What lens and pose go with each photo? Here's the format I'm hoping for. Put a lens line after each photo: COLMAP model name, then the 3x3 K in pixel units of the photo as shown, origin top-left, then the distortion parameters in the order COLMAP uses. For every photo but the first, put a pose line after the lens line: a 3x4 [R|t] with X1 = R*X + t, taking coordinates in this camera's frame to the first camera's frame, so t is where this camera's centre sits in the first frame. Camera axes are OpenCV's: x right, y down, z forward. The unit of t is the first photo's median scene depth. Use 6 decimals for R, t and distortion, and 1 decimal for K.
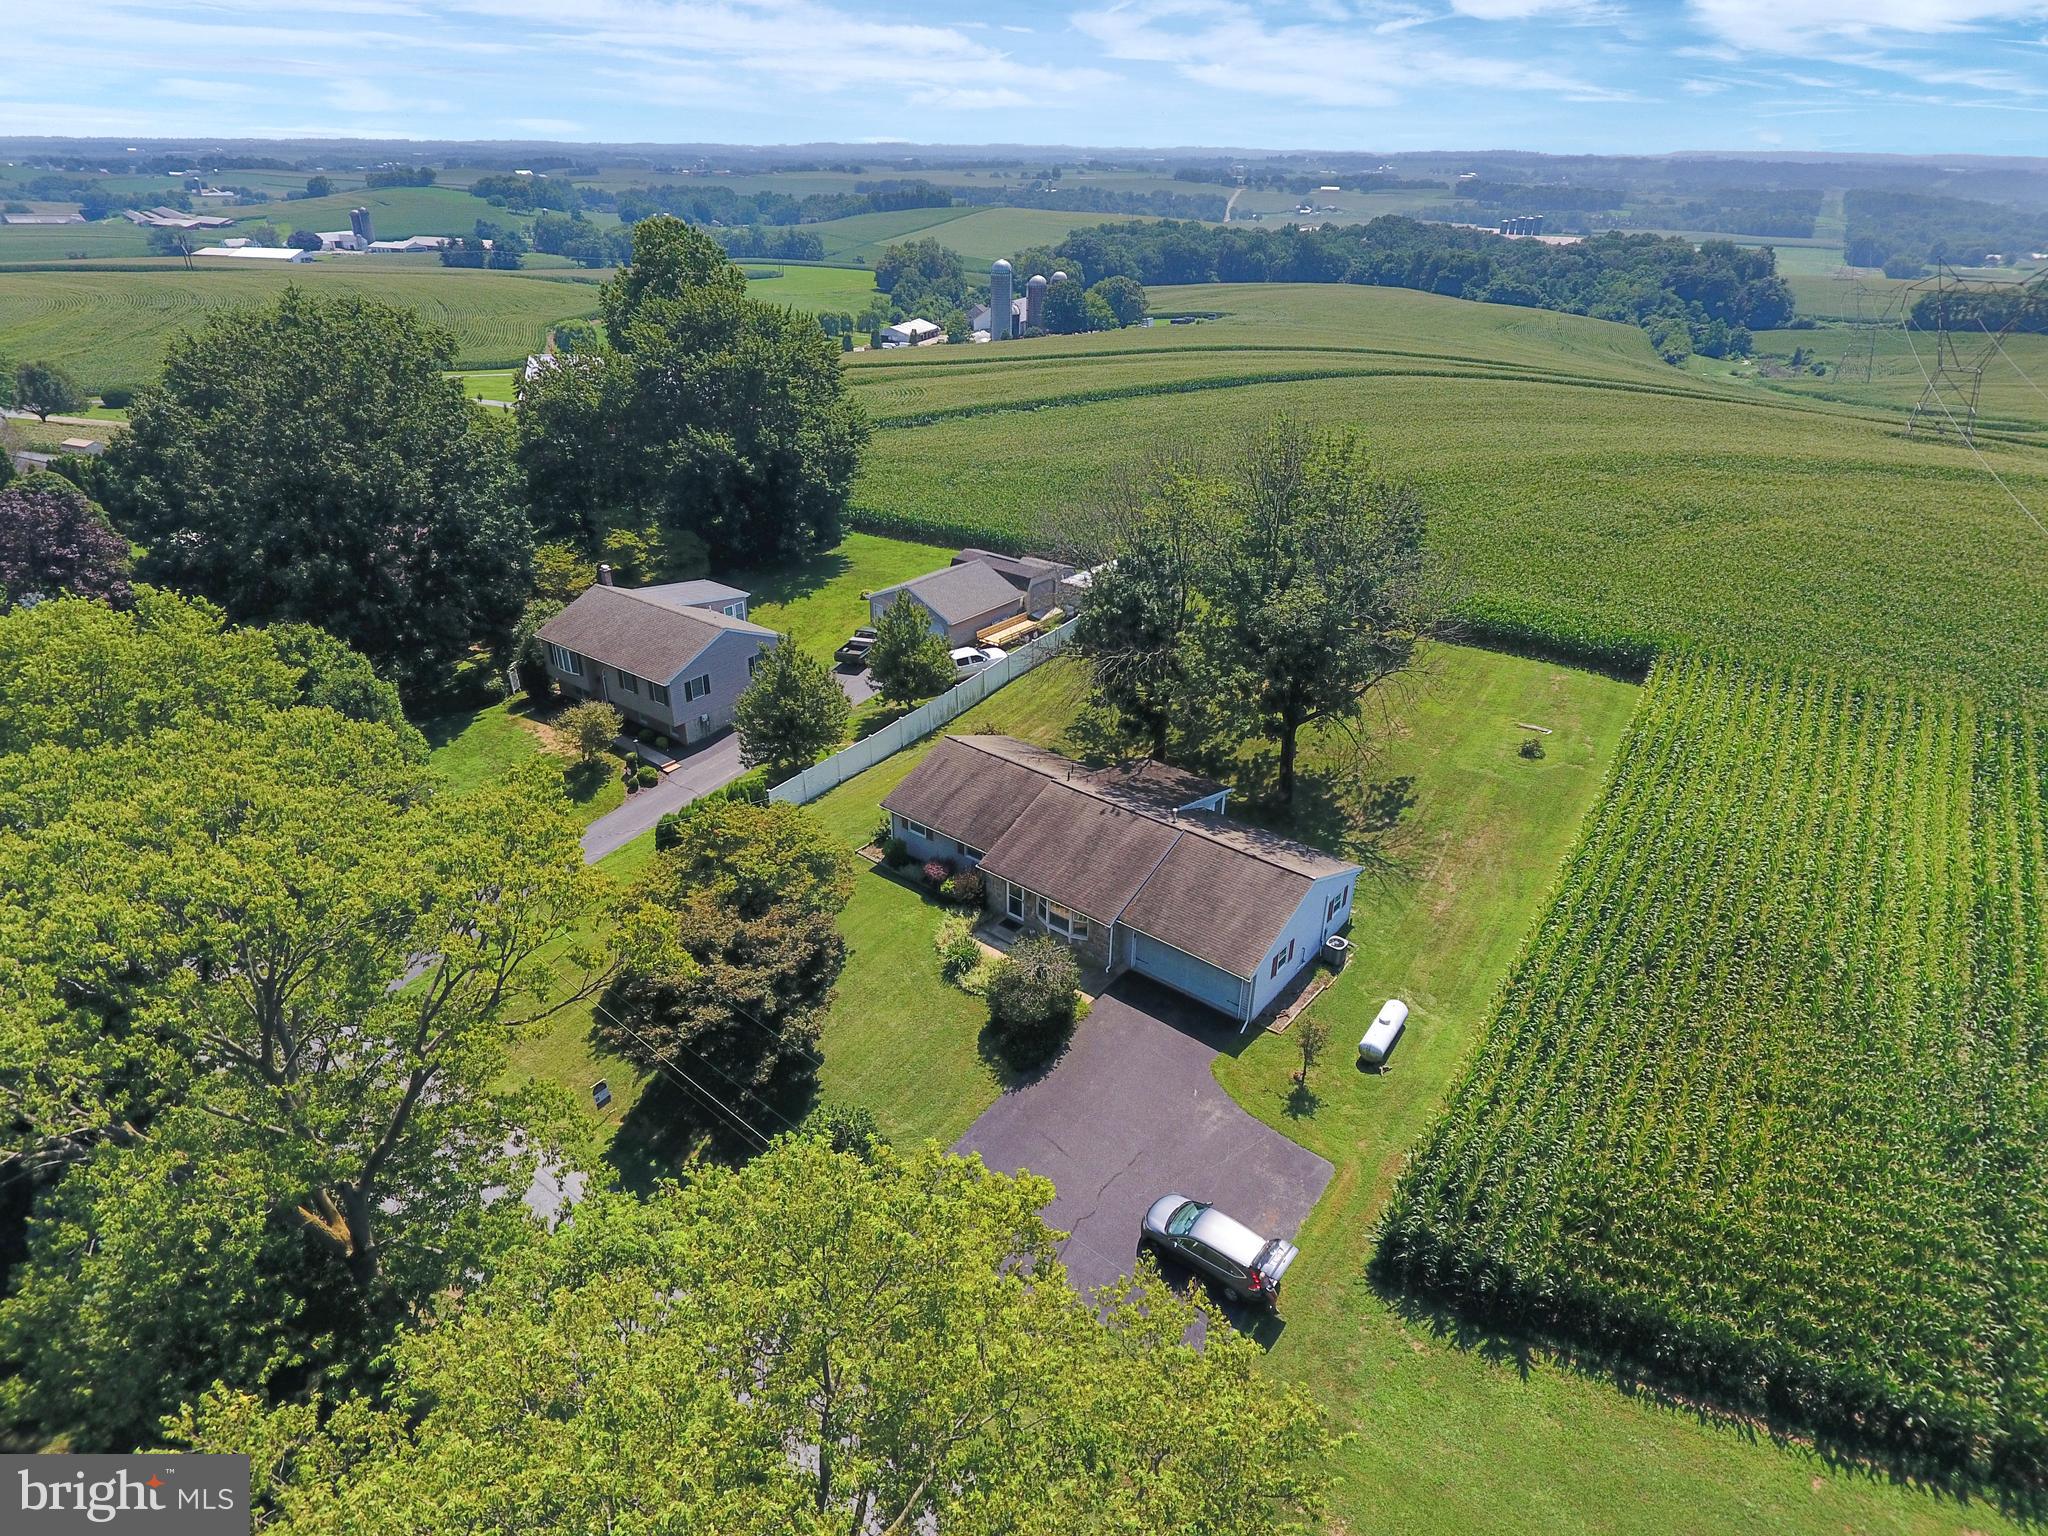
lens RADIAL K [[1199.9, 0, 1022.4], [0, 1199.9, 754.3], [0, 0, 1]] dist [-0.006161, 0.001349]
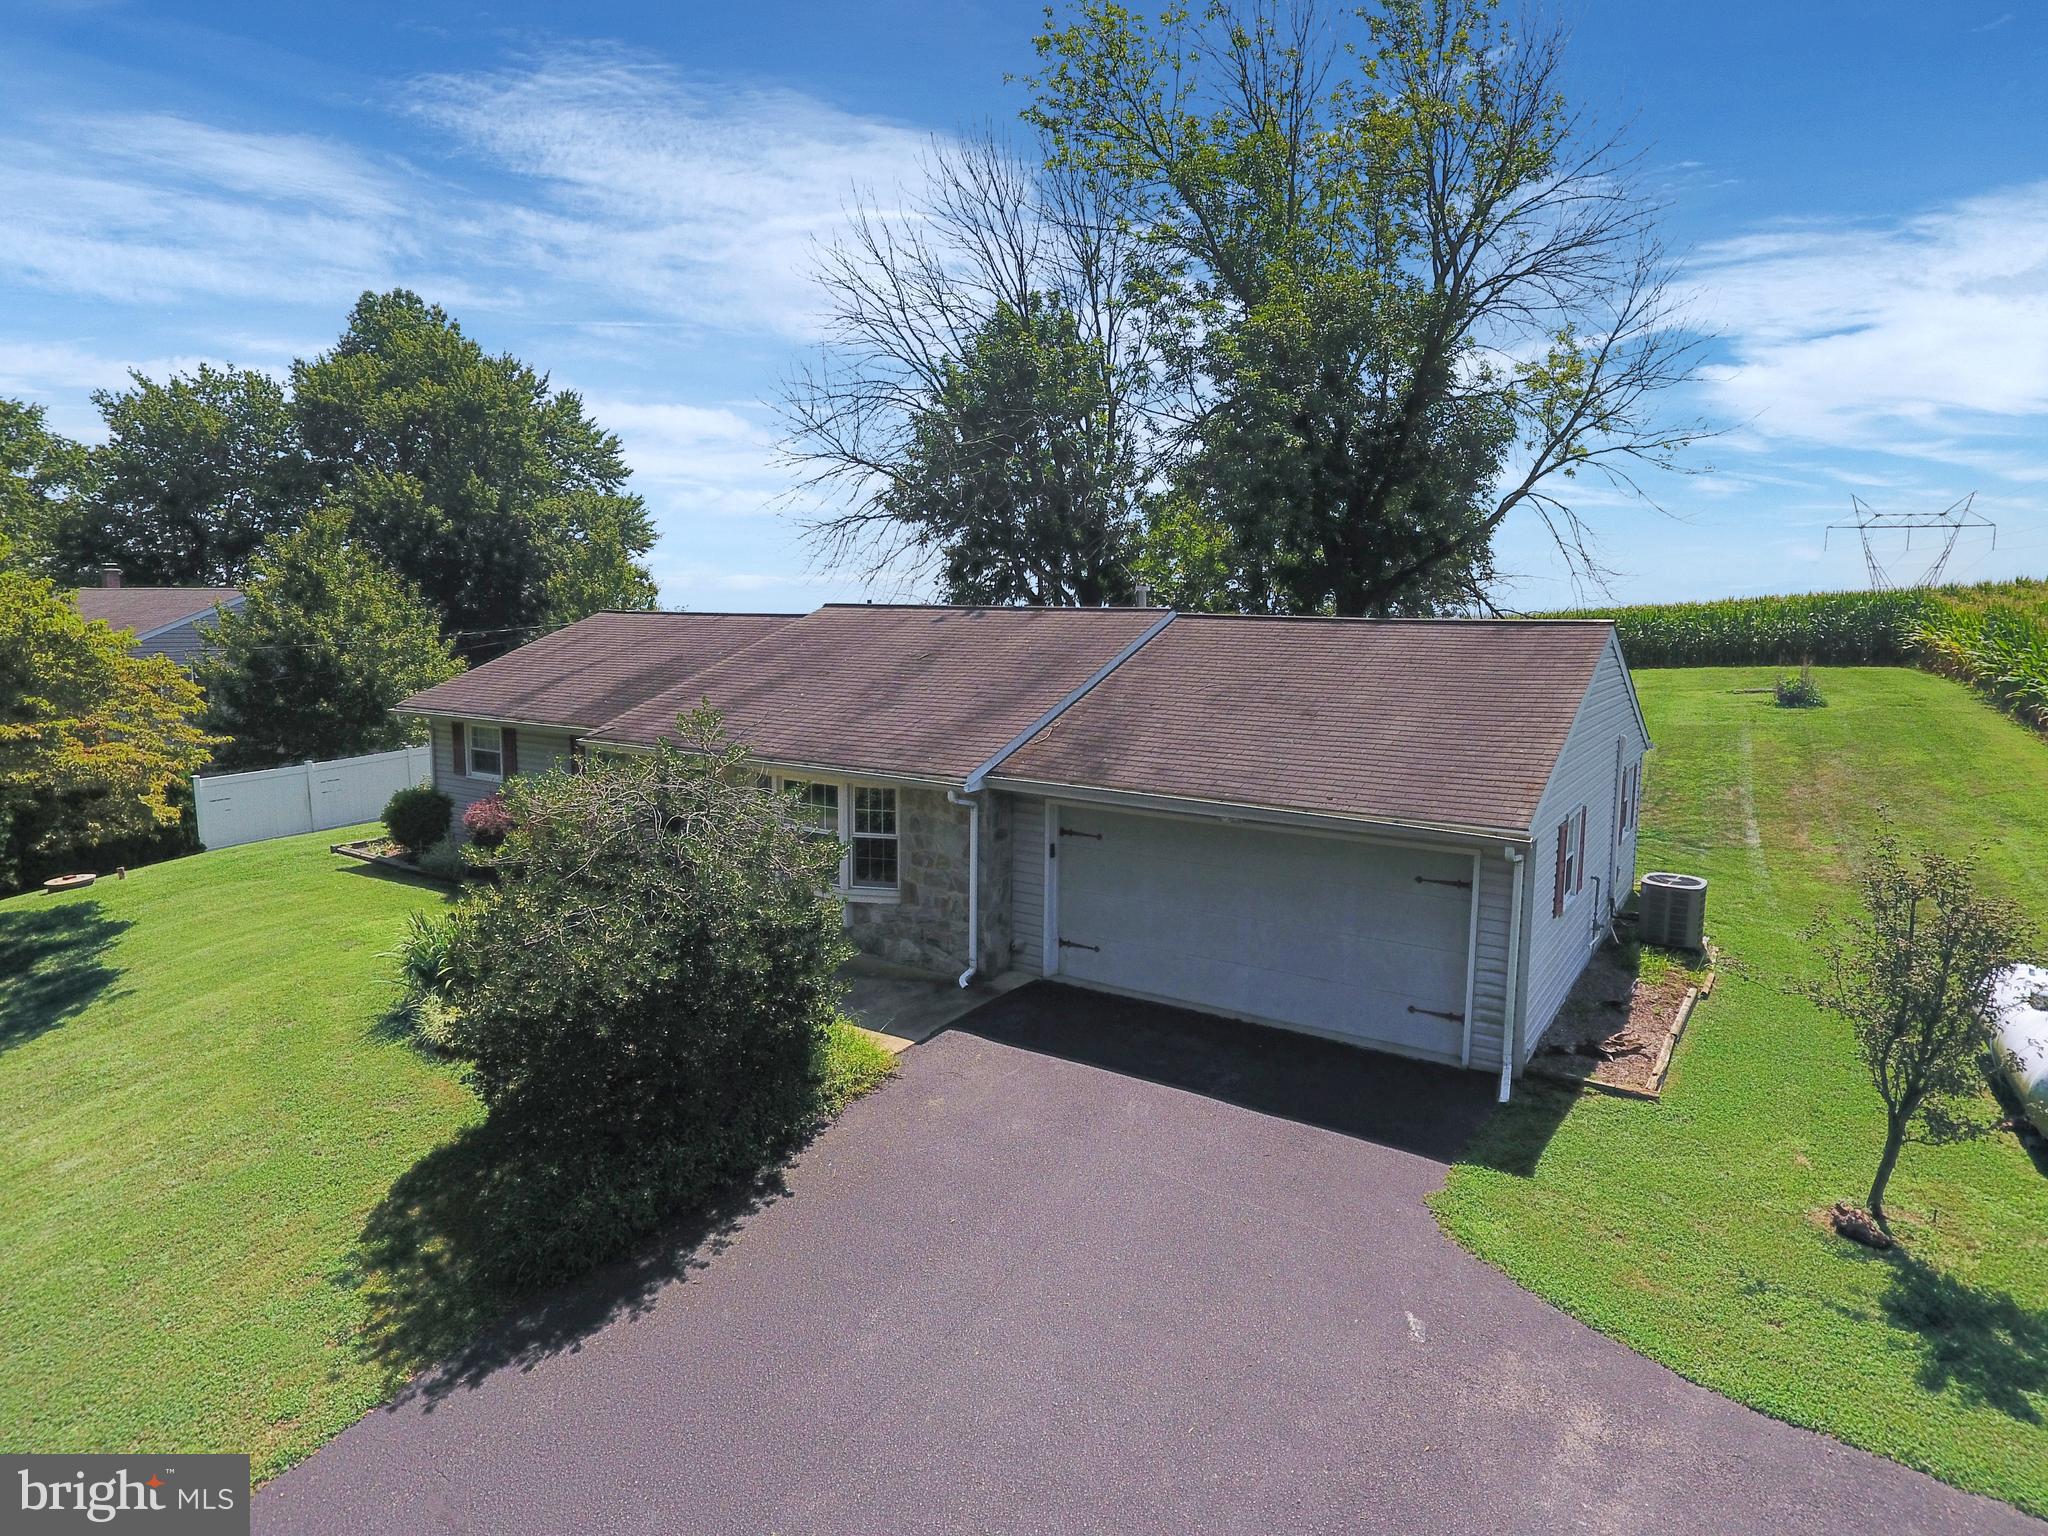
lens RADIAL K [[1199.9, 0, 1029.5], [0, 1199.9, 757.0], [0, 0, 1]] dist [-0.006161, 0.001349]
pose [[0.995159, -0.009938, 0.097773, 0.051698], [0.042676, 0.939878, -0.338834, 0.201557], [-0.088527, 0.341367, 0.935752, 0.620701]]
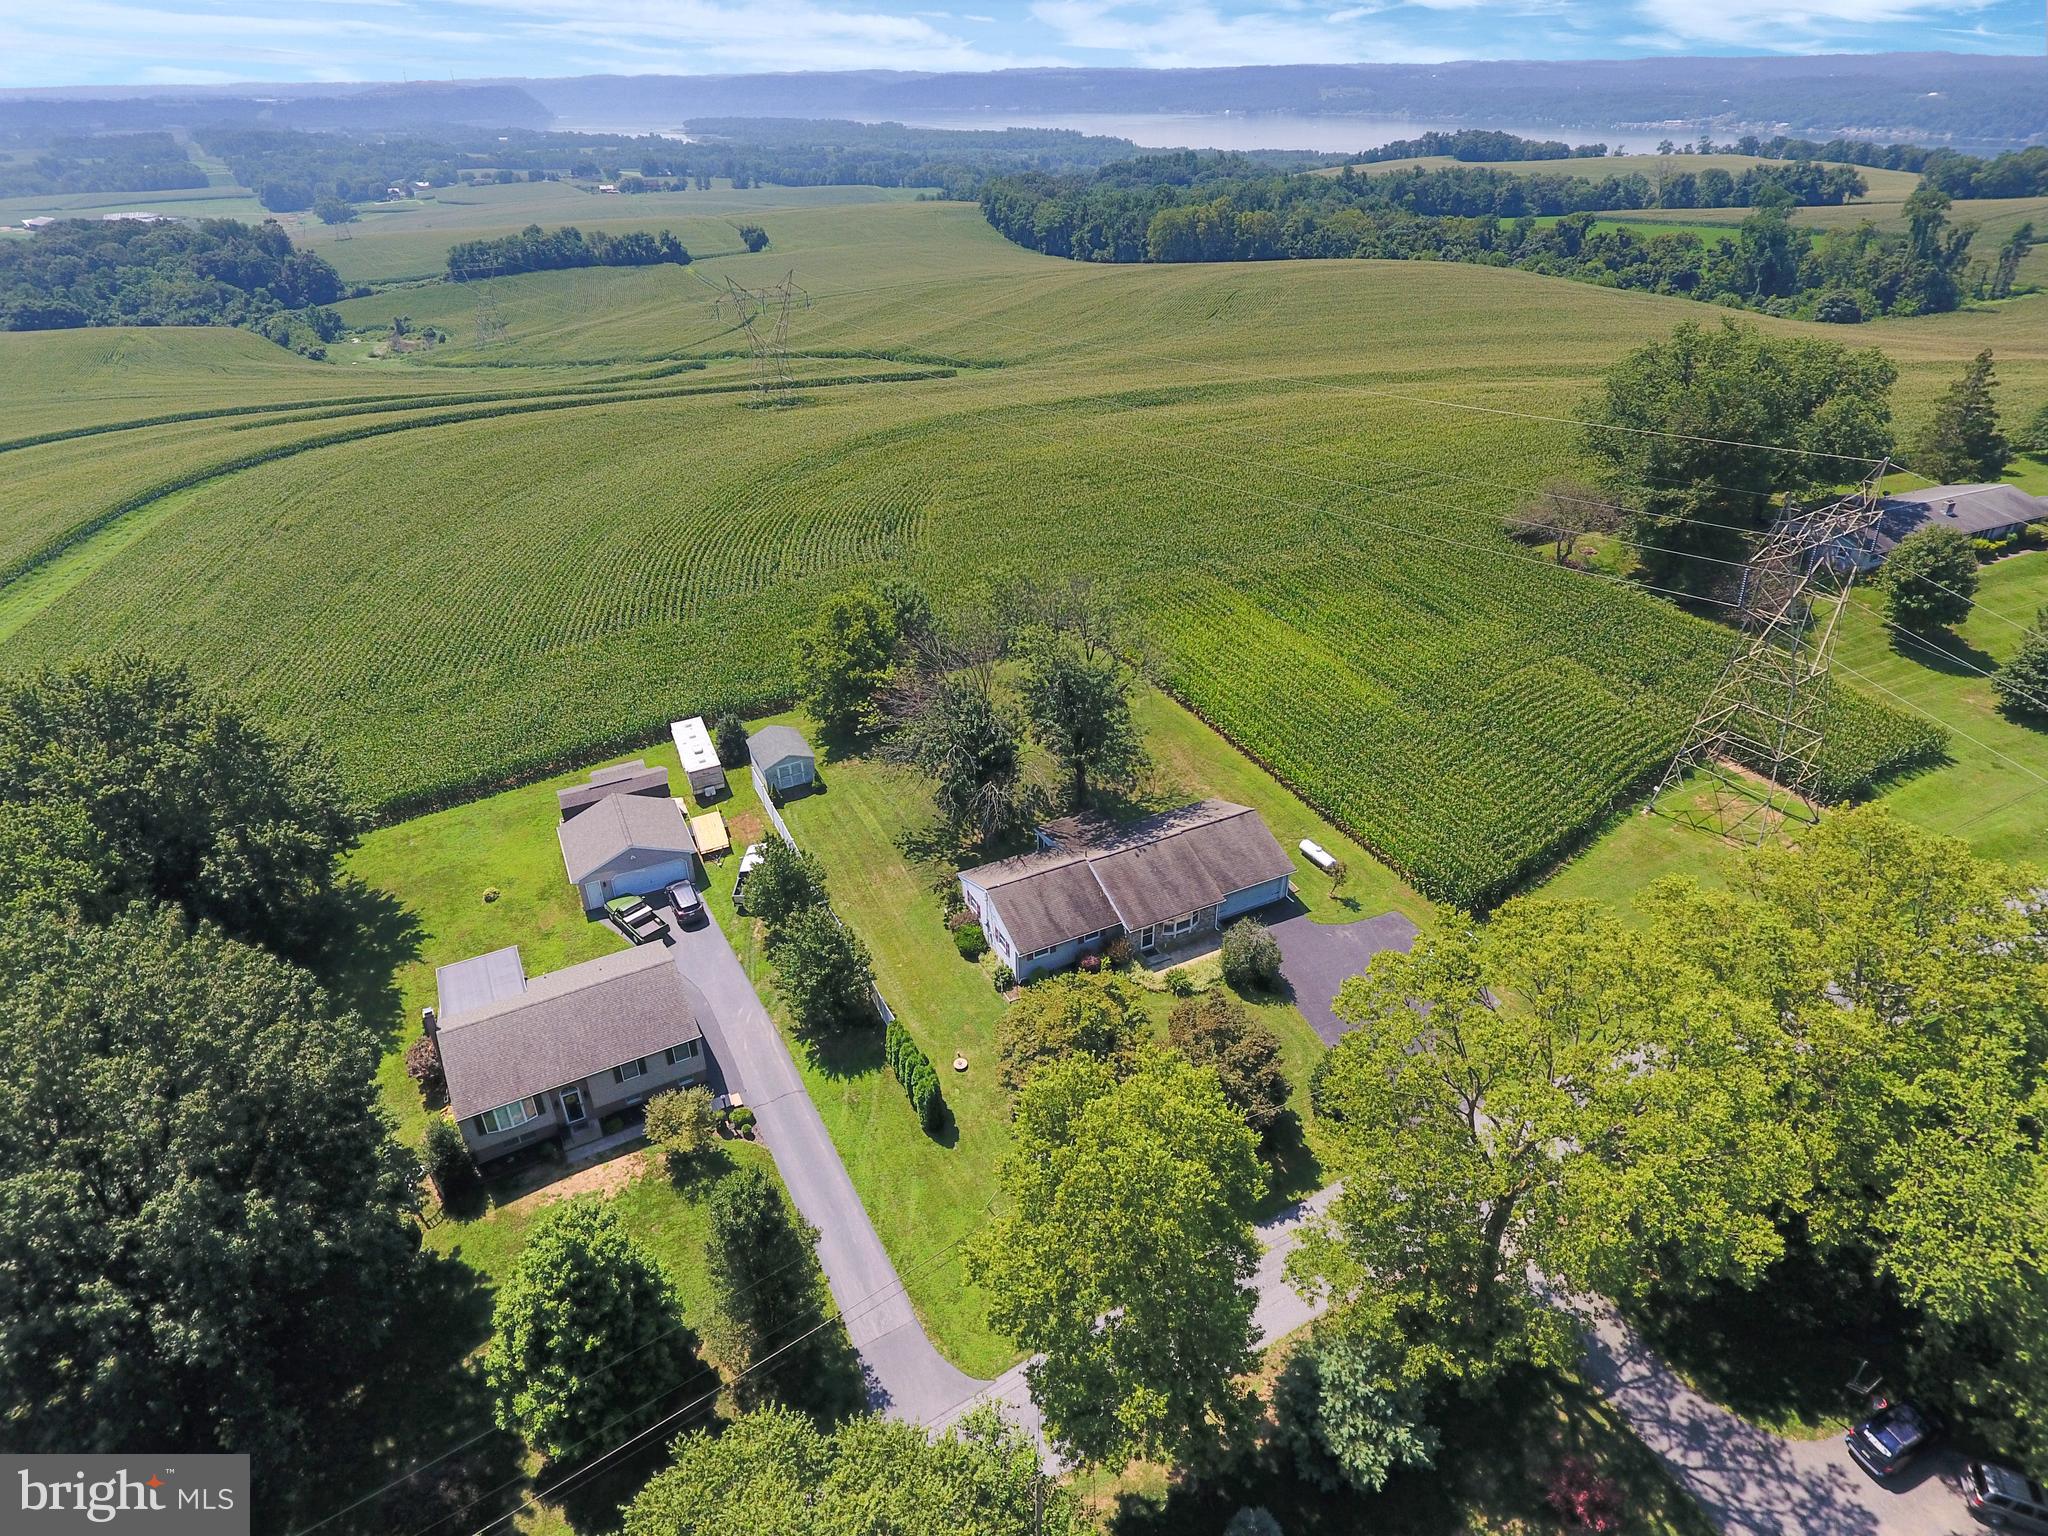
lens RADIAL K [[1199.9, 0, 1035.5], [0, 1199.9, 767.7], [0, 0, 1]] dist [-0.006161, 0.001349]
pose [[0.416004, -0.475229, 0.775305, -1.012448], [0.429722, 0.854115, 0.292962, -0.498147], [-0.801424, 0.211292, 0.559532, 0.233551]]
